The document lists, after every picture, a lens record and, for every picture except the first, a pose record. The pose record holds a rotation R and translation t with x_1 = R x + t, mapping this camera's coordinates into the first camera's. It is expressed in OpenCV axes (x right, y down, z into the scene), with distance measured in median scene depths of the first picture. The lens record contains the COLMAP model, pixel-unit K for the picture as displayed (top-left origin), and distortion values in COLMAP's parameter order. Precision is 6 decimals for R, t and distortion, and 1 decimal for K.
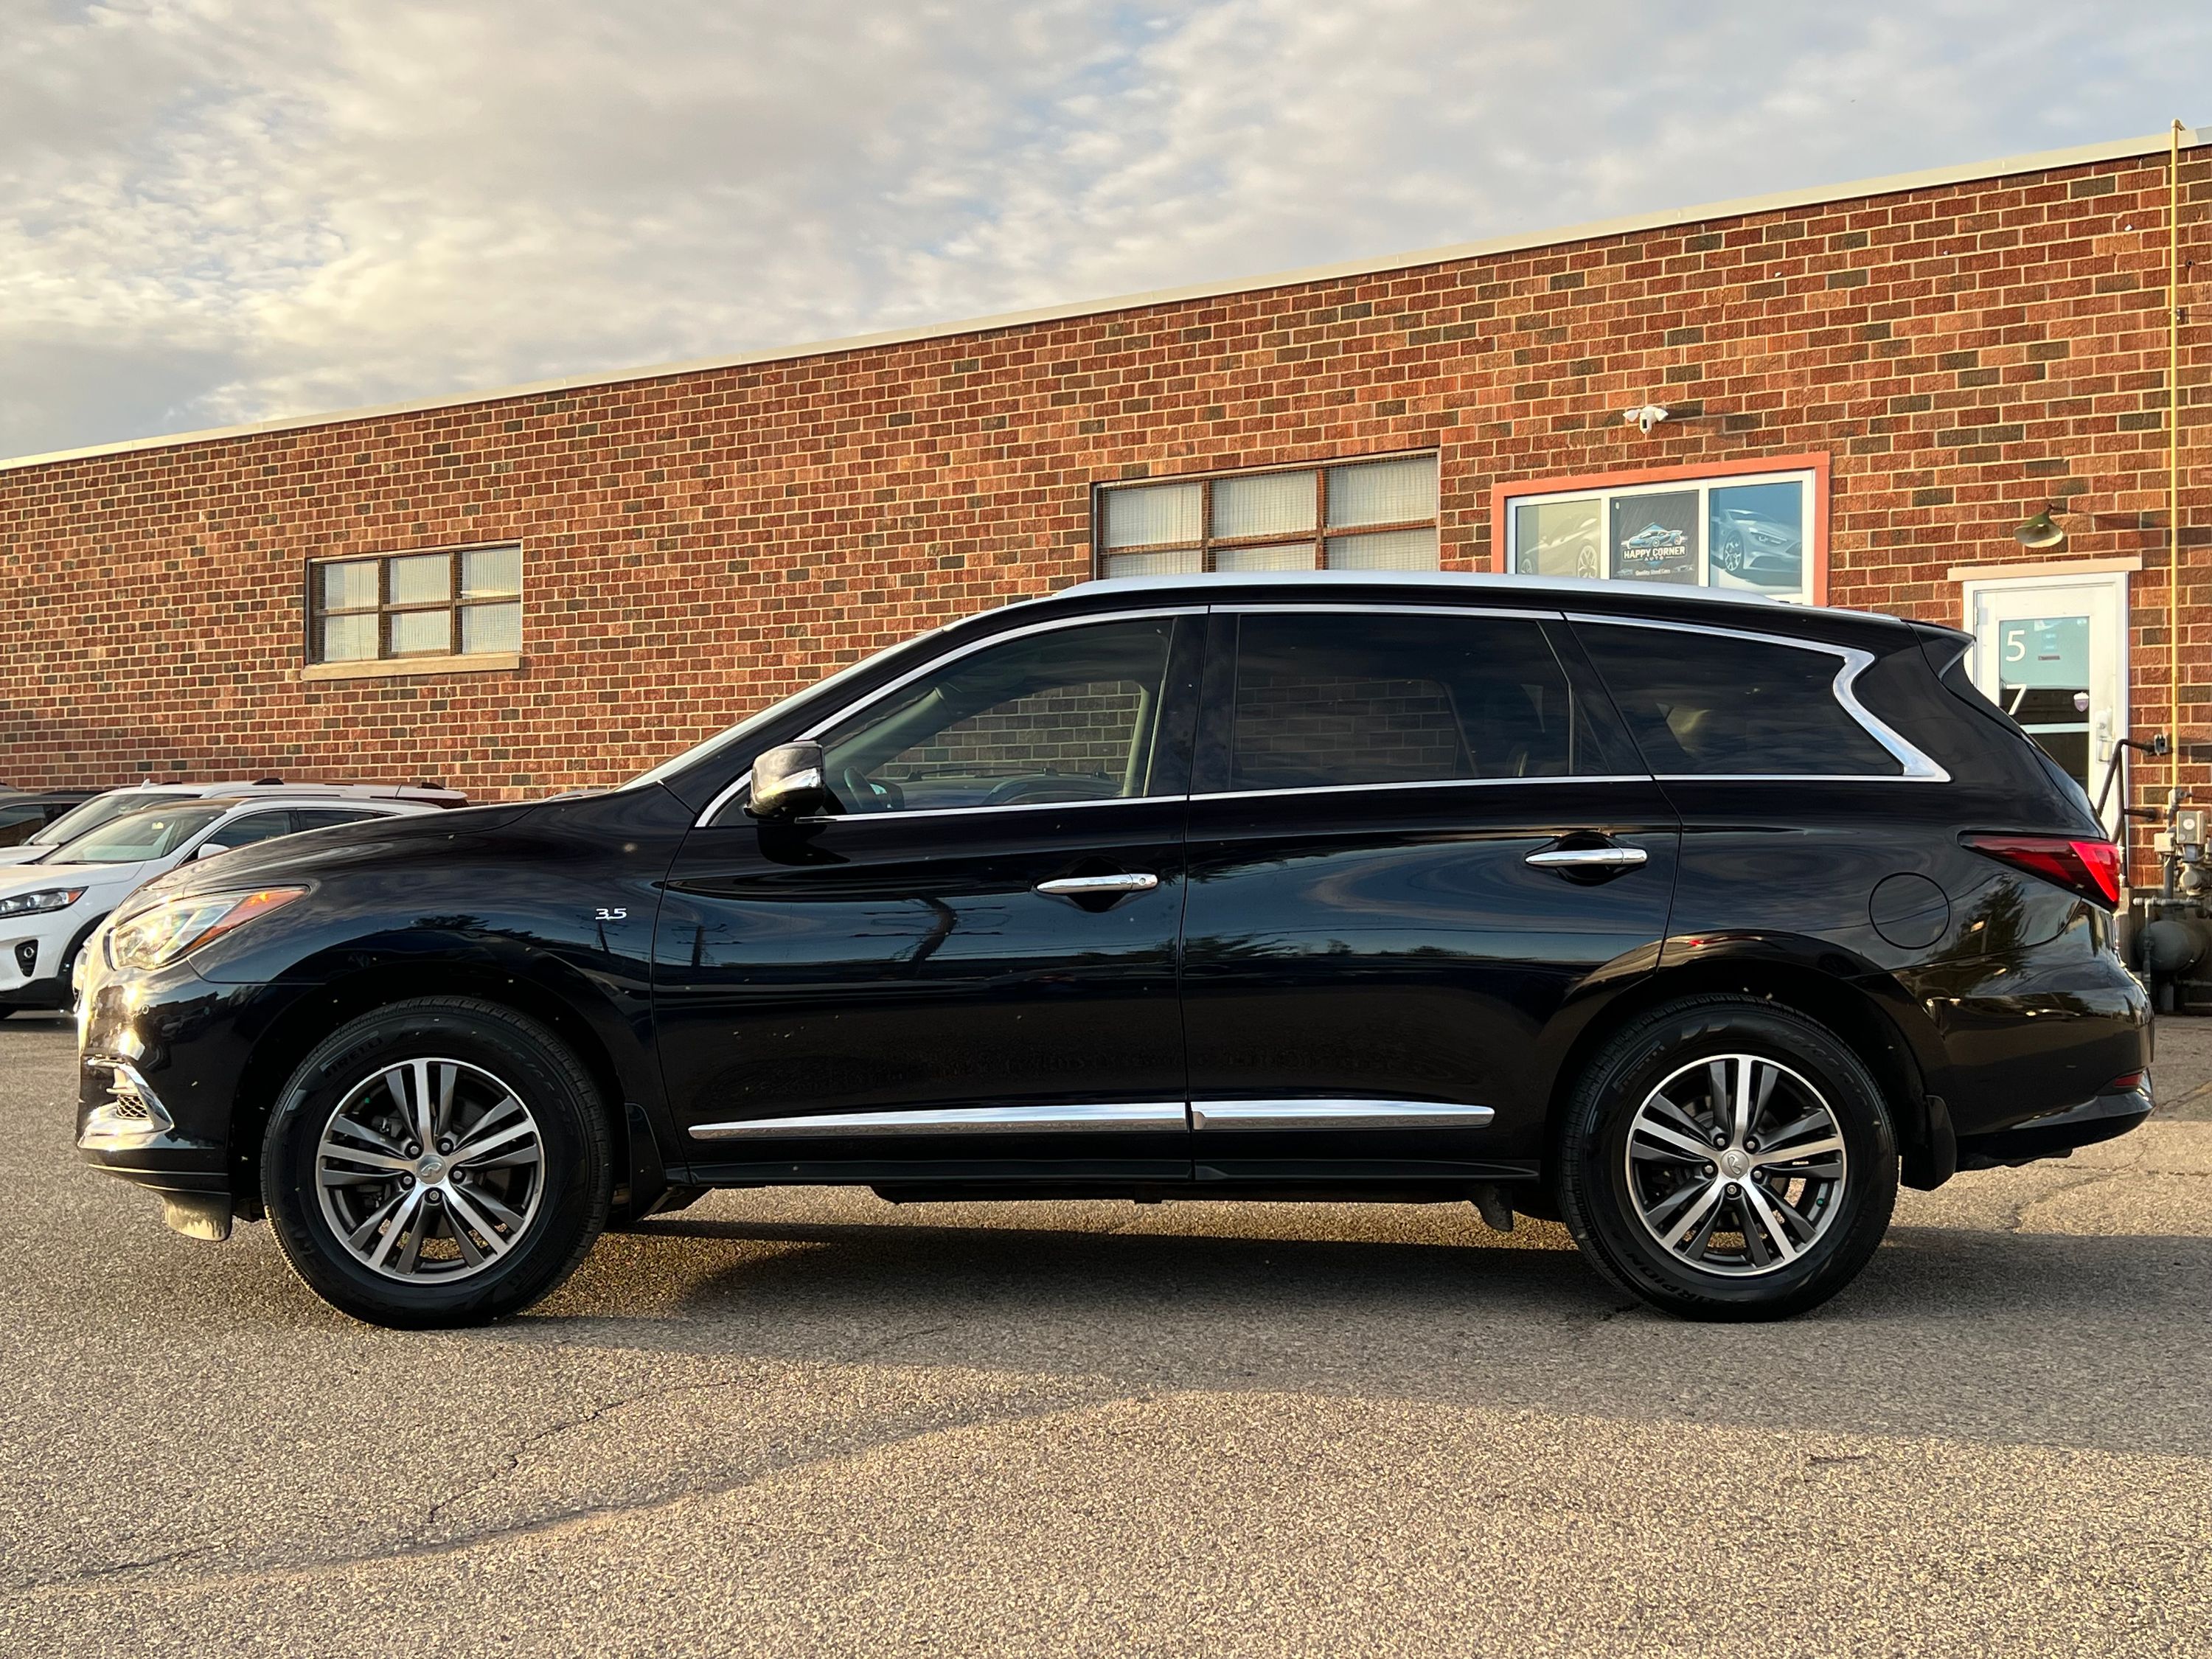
lens RADIAL K [[2468.9, 0, 1129.0], [0, 2468.9, 835.3], [0, 0, 1]] dist [0.134225, -0.314594]
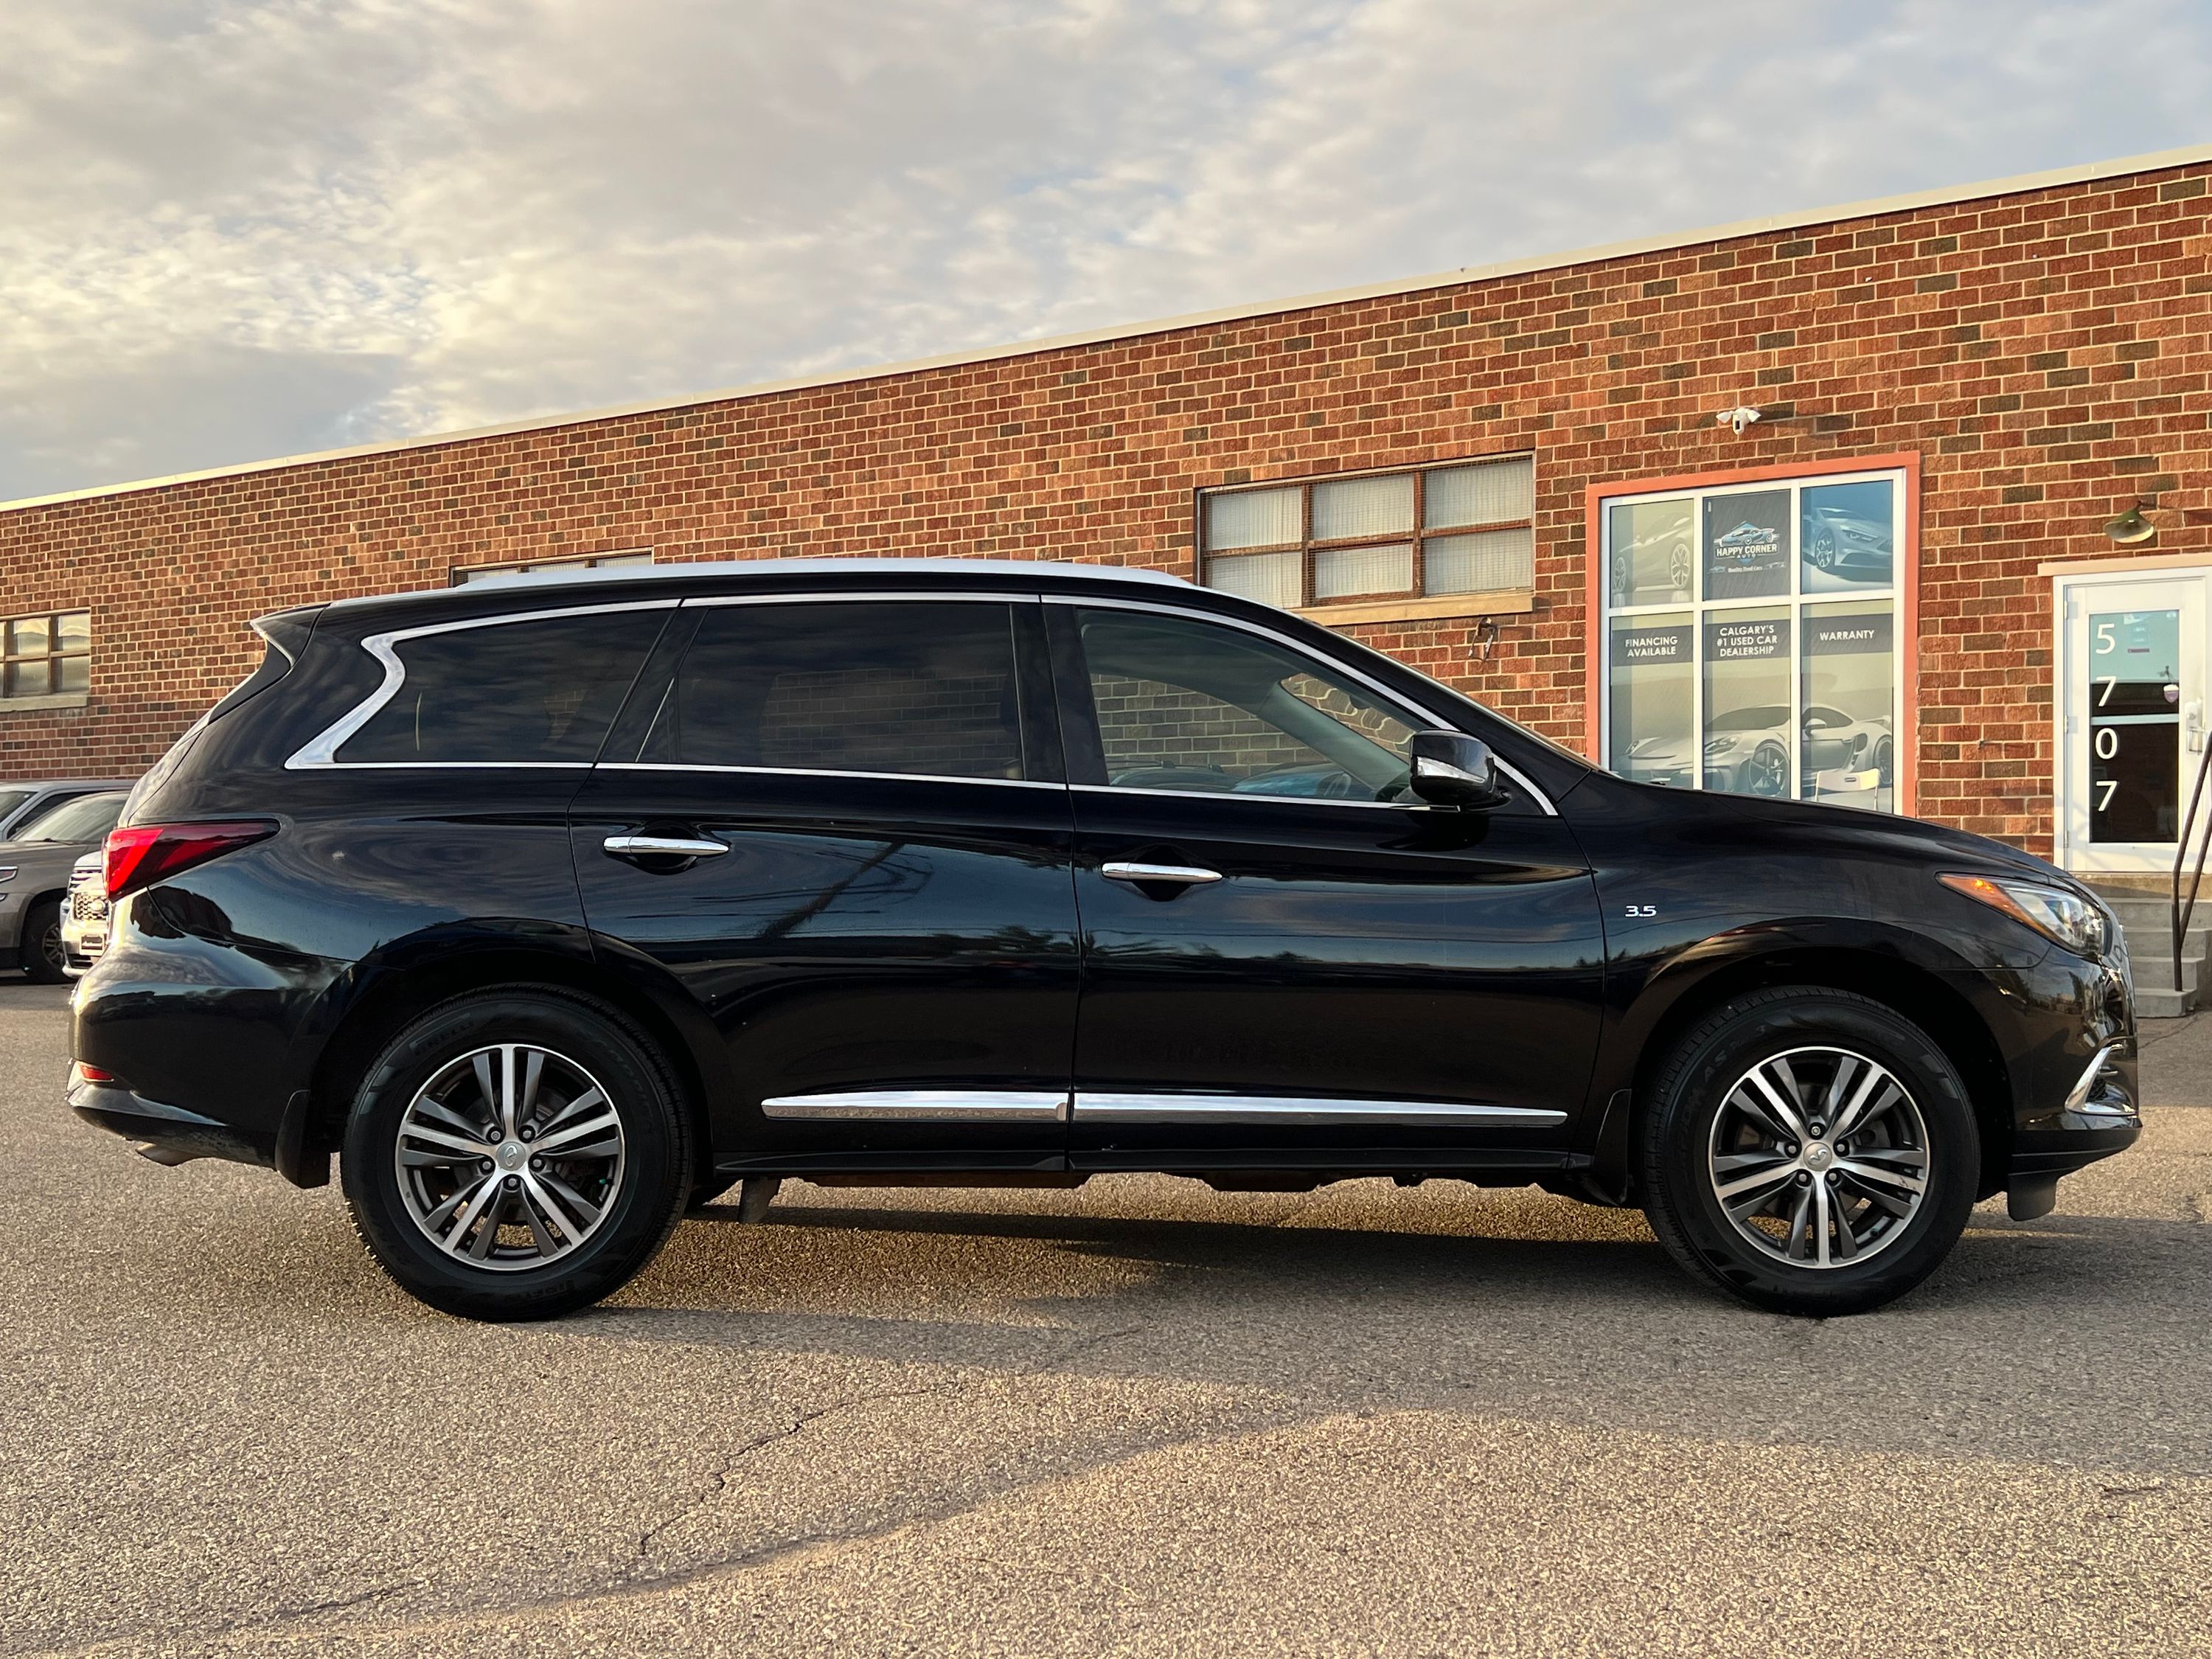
lens RADIAL K [[2315.0, 0, 1131.7], [0, 2315.0, 834.6], [0, 0, 1]] dist [0.127661, -0.305207]
pose [[0.999492, -0.002130, -0.031786, -0.013037], [0.002235, 0.999992, 0.003277, 0.000366], [0.031779, -0.003346, 0.999489, 0.024742]]
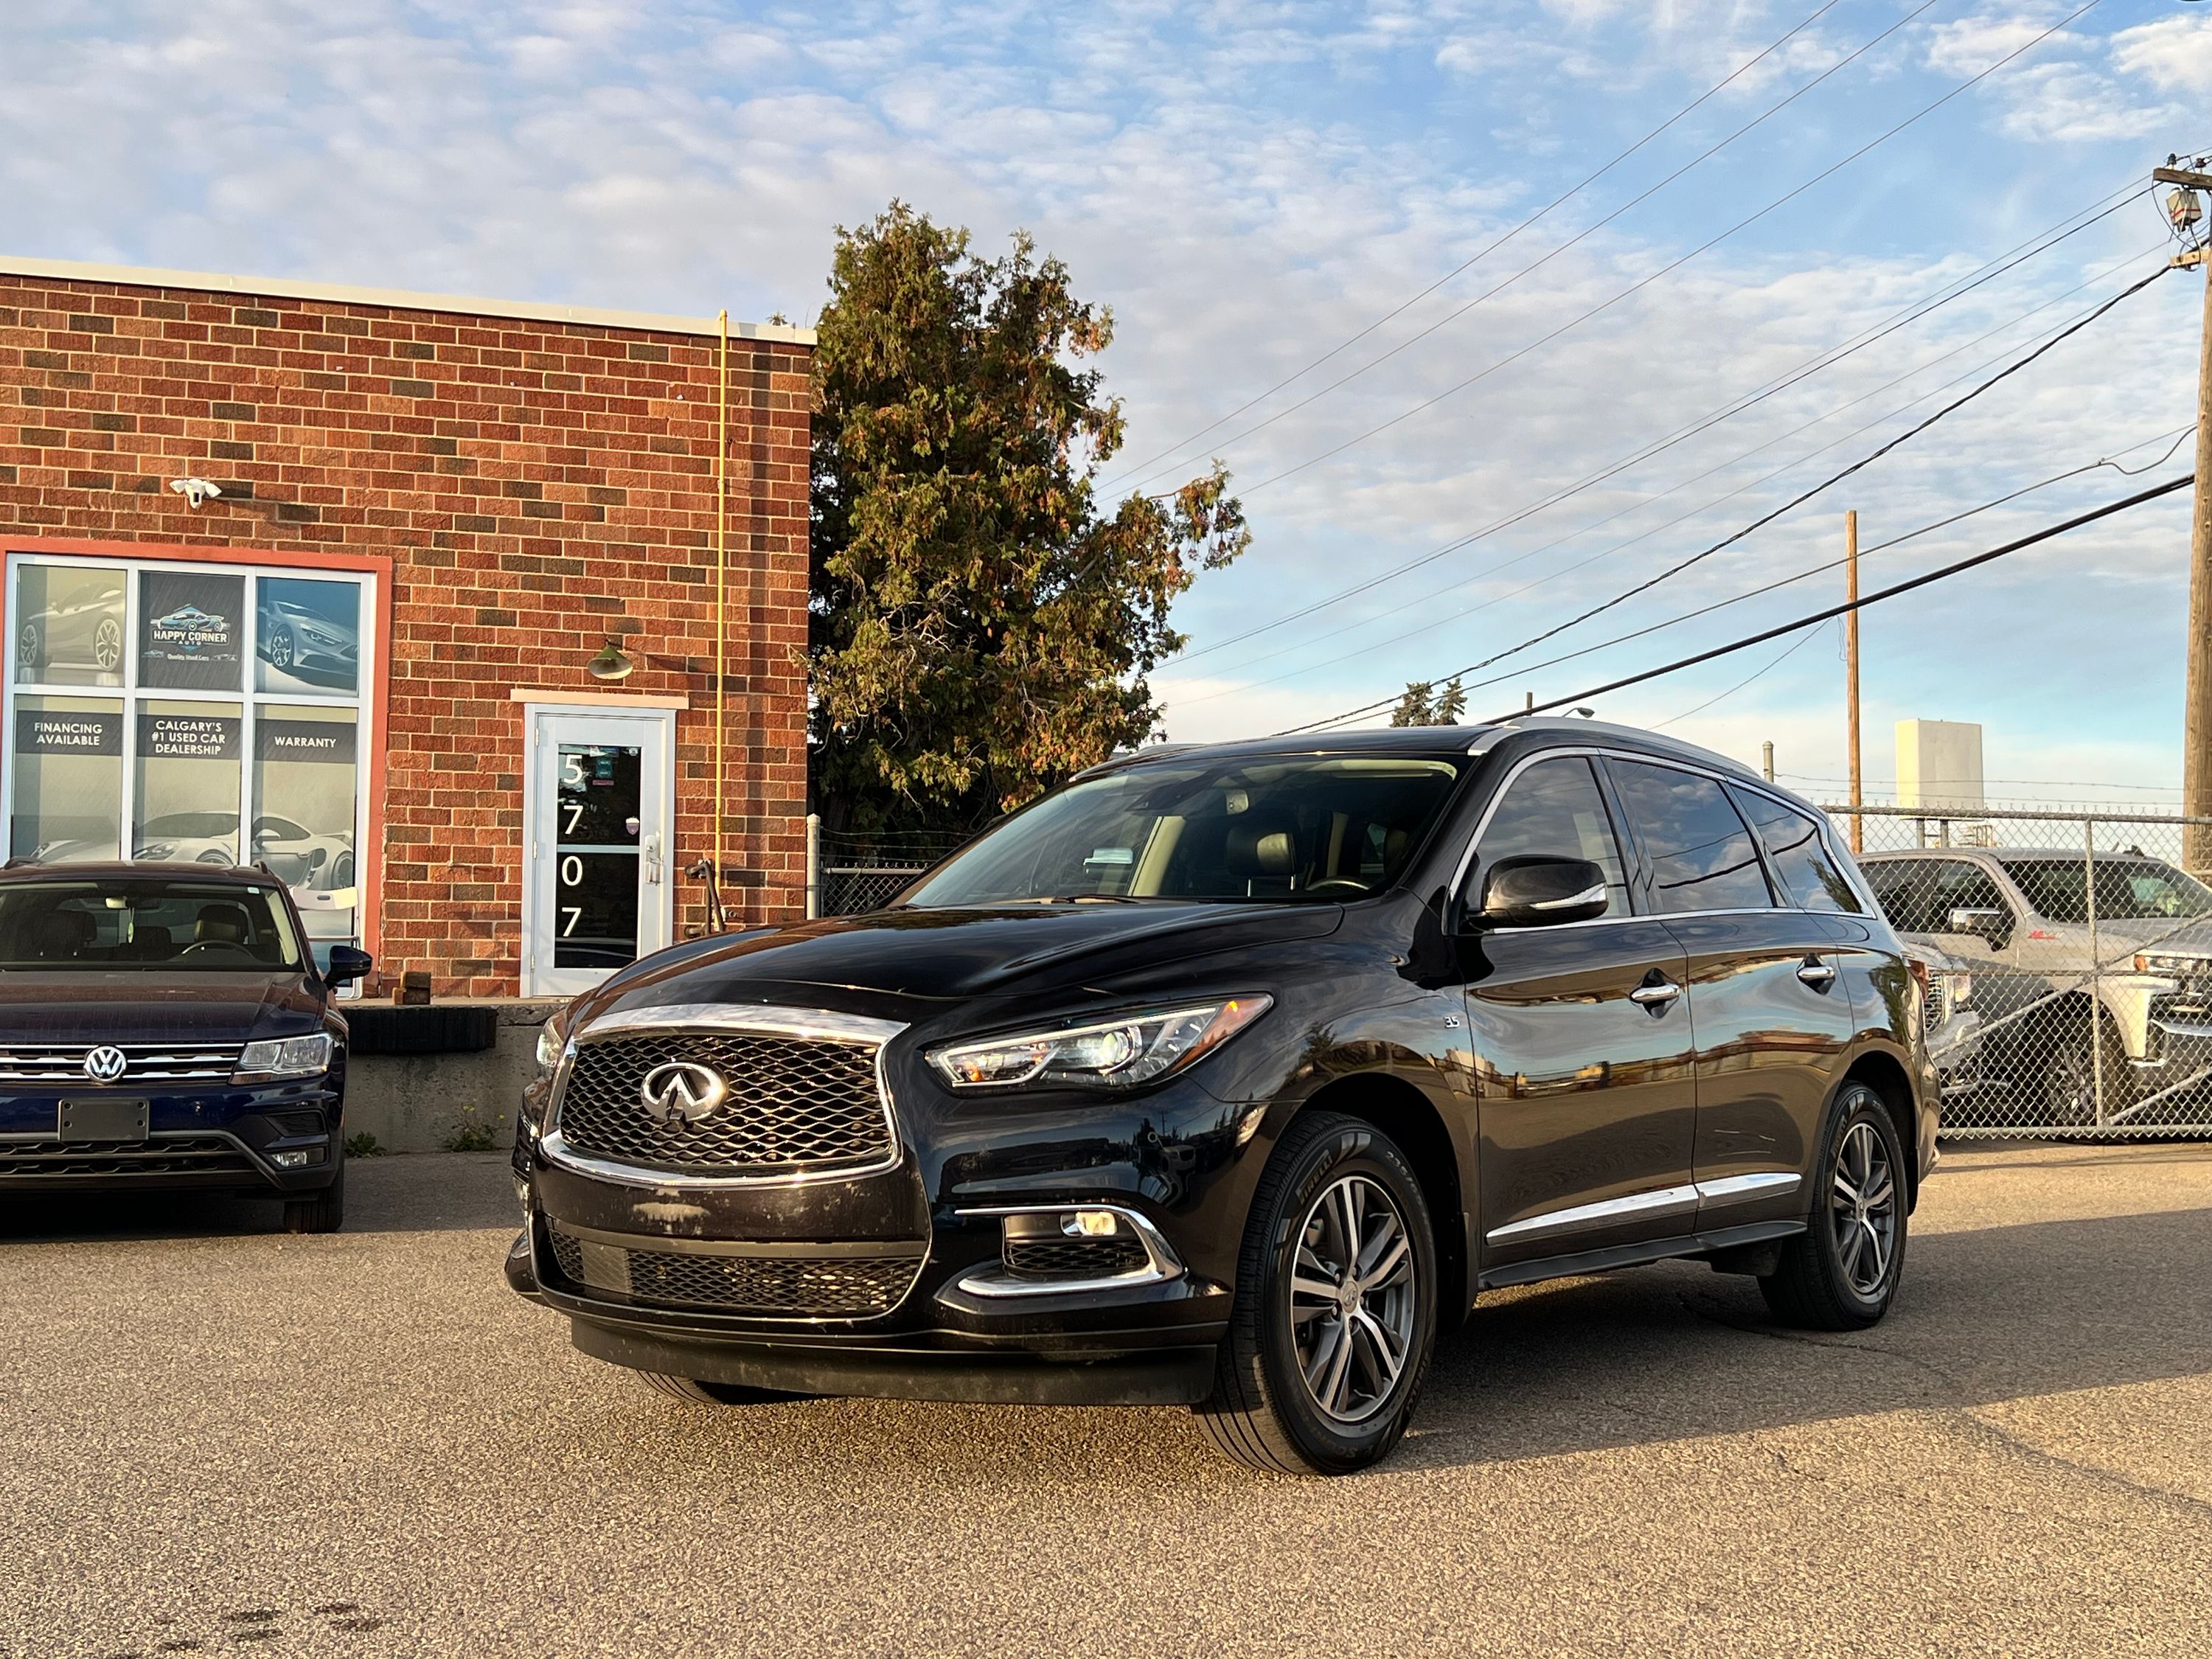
lens RADIAL K [[2567.9, 0, 1107.1], [0, 2567.9, 851.9], [0, 0, 1]] dist [0.113420, -0.284228]
pose [[0.617690, 0.043570, 0.785214, -0.336823], [-0.014106, 0.998917, -0.044331, 0.003684], [-0.786295, 0.016307, 0.617636, 0.144738]]
